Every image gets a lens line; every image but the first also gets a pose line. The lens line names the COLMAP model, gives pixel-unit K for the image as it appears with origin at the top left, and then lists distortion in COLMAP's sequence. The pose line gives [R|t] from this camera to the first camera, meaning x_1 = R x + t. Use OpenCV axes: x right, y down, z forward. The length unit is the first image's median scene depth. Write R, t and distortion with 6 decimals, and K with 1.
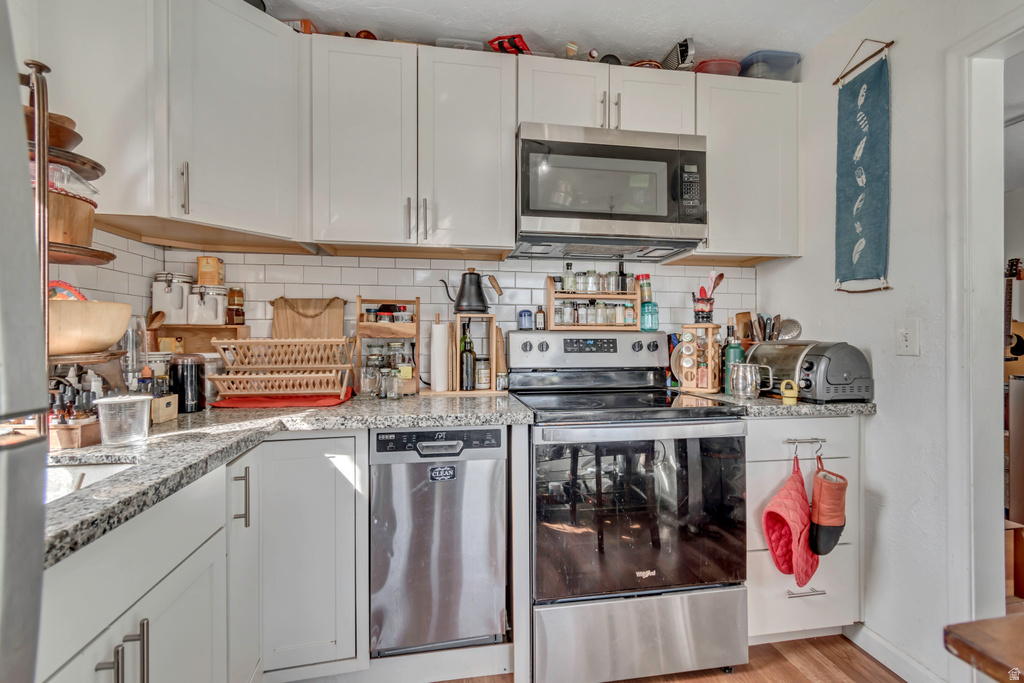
lens RADIAL K [[455.5, 0, 517.2], [0, 455.5, 340.9], [0, 0, 1]] dist [0.000720, 0.000285]
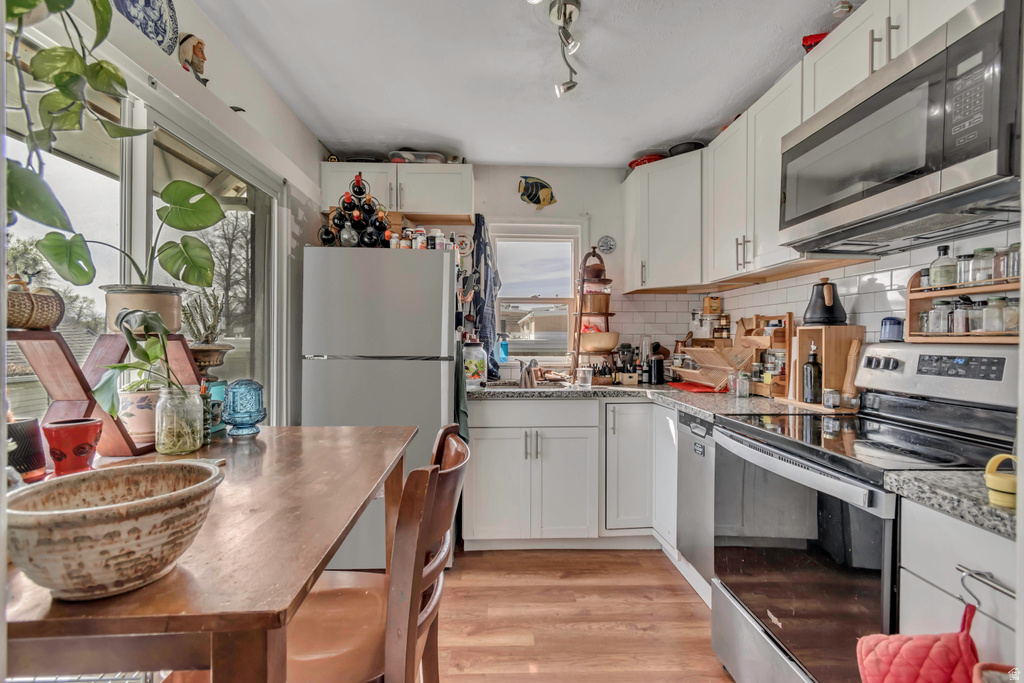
lens RADIAL K [[455.5, 0, 517.2], [0, 455.5, 340.9], [0, 0, 1]] dist [0.000720, 0.000285]
pose [[-0.116014, 0.002410, -0.993245, 0.893699], [-0.012208, 0.999918, 0.003852, -0.021433], [0.993173, 0.012572, -0.115975, 0.442542]]
